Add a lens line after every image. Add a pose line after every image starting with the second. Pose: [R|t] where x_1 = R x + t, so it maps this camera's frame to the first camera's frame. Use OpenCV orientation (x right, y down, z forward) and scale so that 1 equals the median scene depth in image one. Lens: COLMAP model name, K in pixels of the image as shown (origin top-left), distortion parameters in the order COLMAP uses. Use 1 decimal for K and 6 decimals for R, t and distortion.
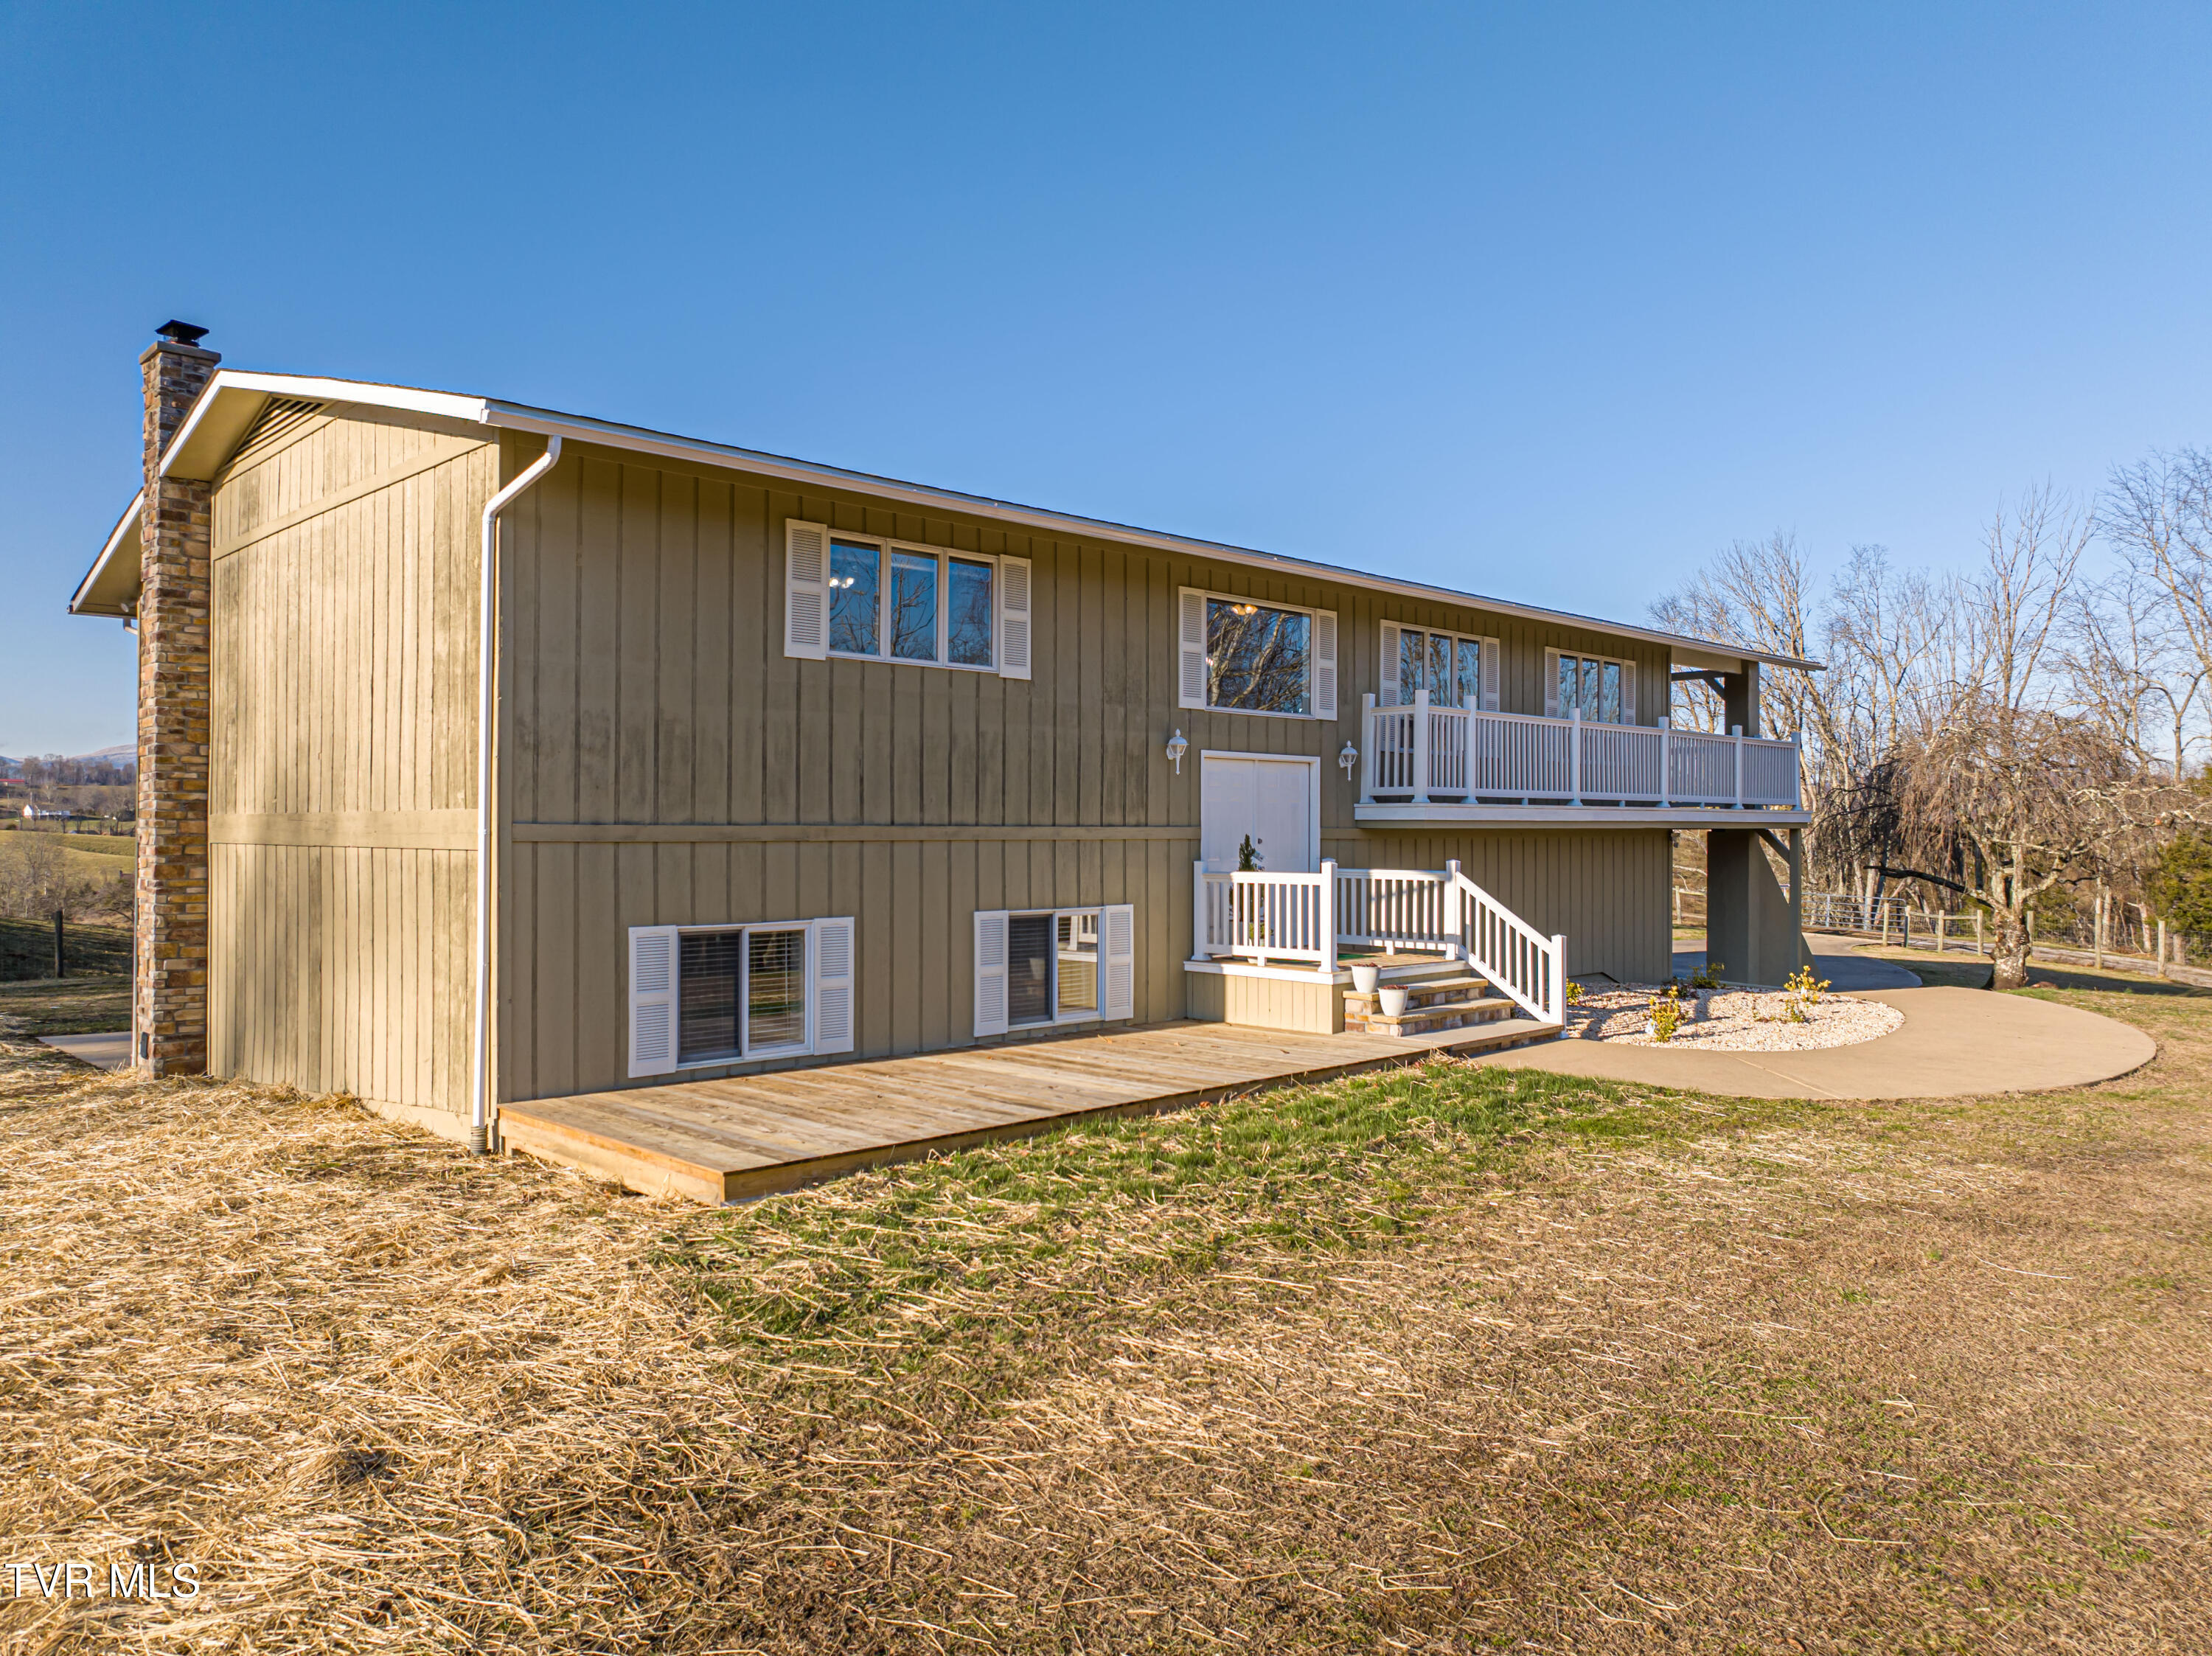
lens RADIAL K [[1550.5, 0, 1117.3], [0, 1550.5, 801.3], [0, 0, 1]] dist [-0.026954, 0.000631]
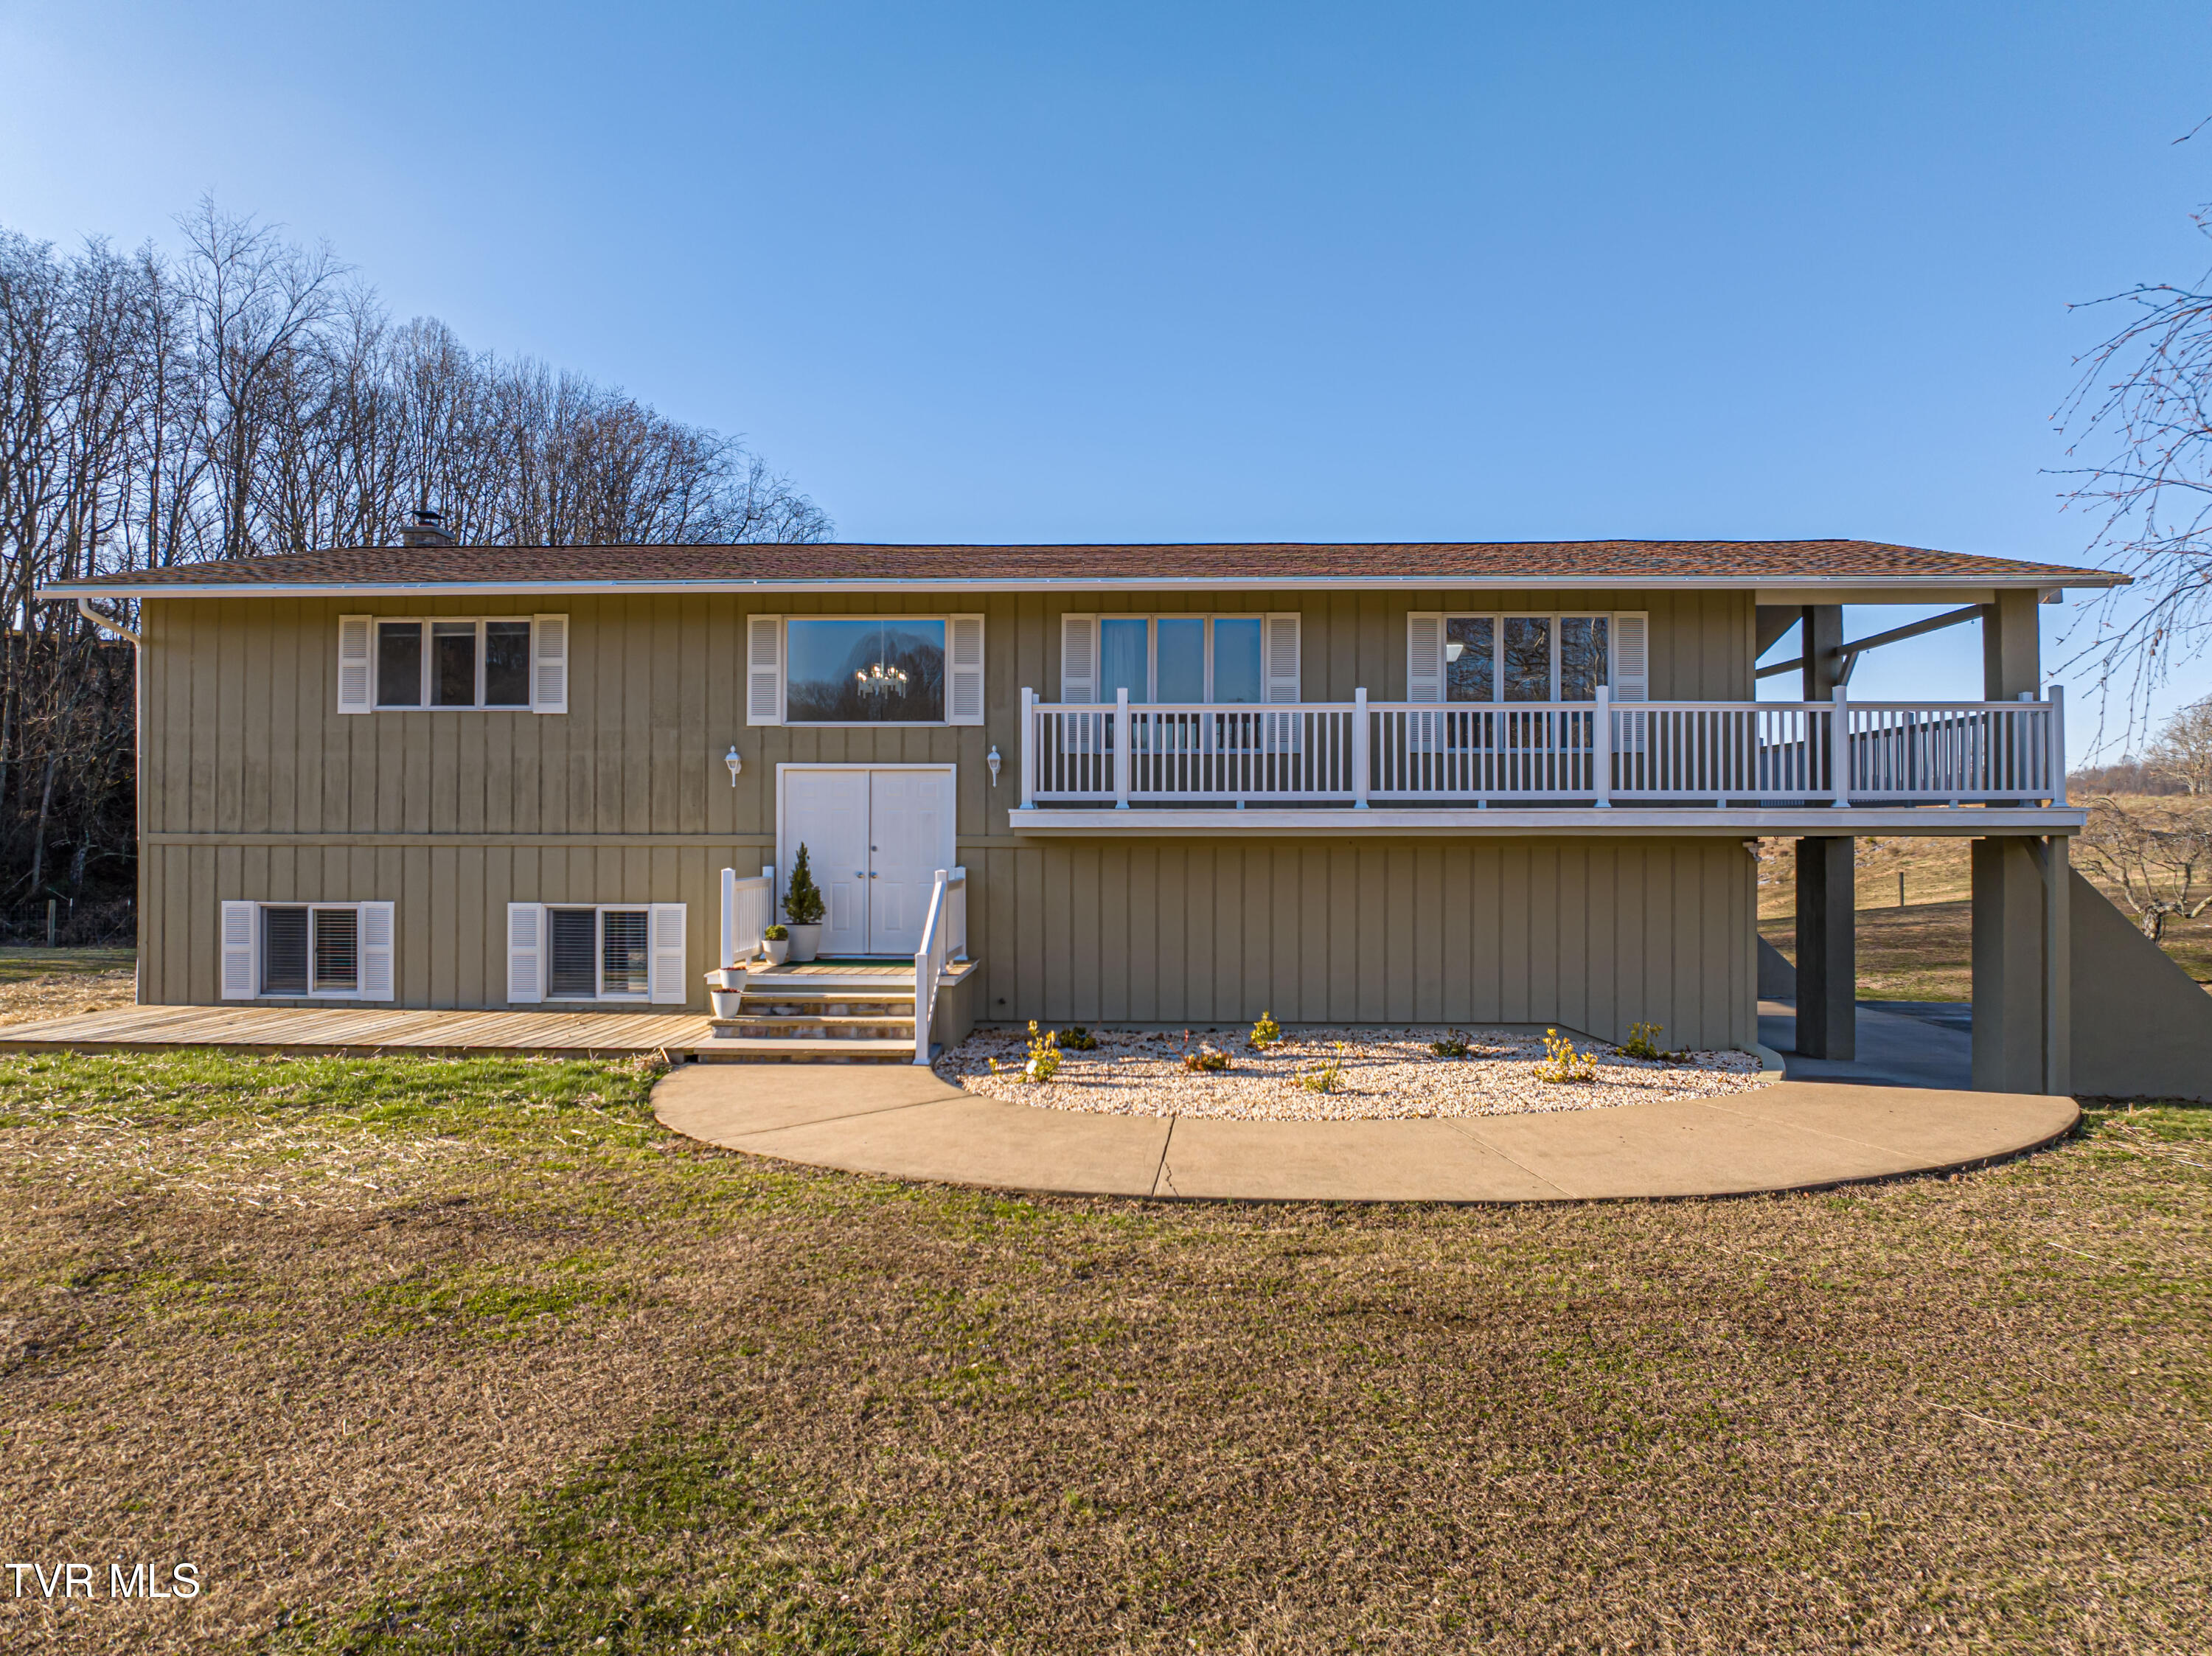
lens RADIAL K [[1532.0, 0, 1107.0], [0, 1532.0, 820.6], [0, 0, 1]] dist [-0.032301, 0.004220]
pose [[0.680570, -0.009923, -0.732616, 1.156265], [0.012266, 0.999922, -0.002149, 0.013687], [0.732581, -0.007523, 0.680639, 0.522148]]
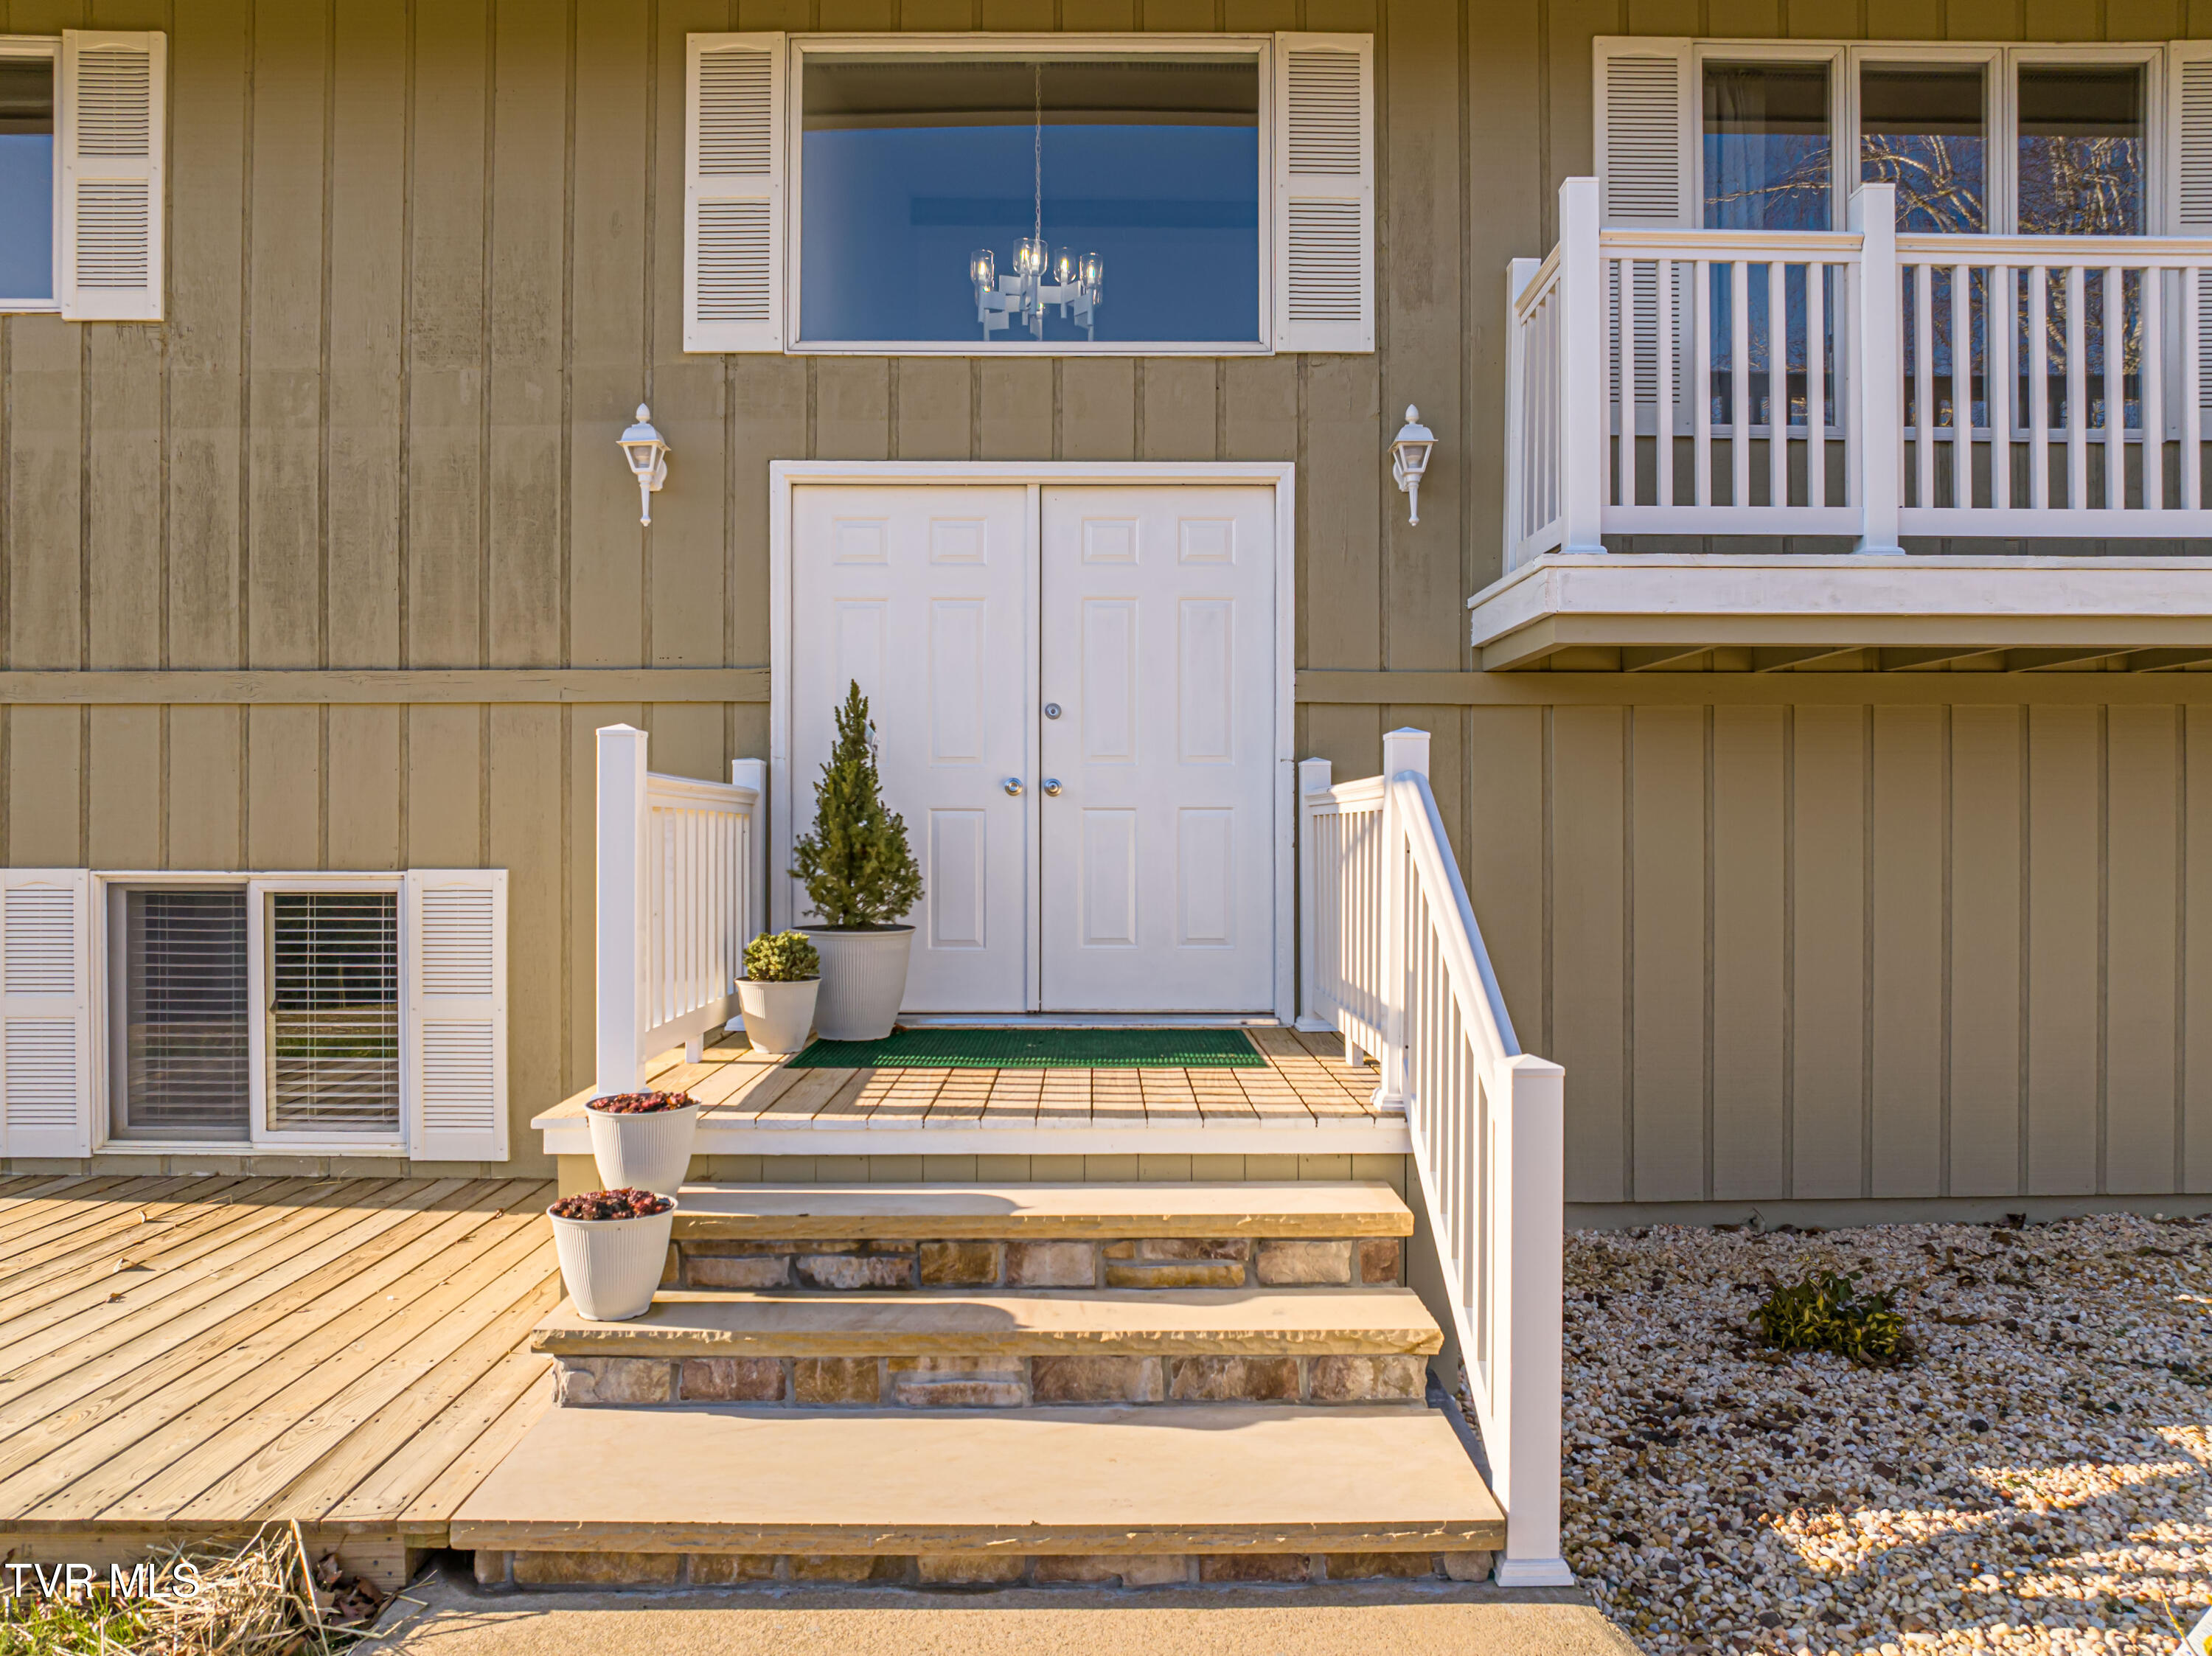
lens RADIAL K [[1577.2, 0, 1106.0], [0, 1577.2, 828.0], [0, 0, 1]] dist [-0.042682, -0.002080]
pose [[0.709244, -0.004079, -0.704952, 0.439046], [0.014434, 0.999858, 0.008737, 0.061460], [0.704816, -0.016372, 0.709201, 0.924643]]
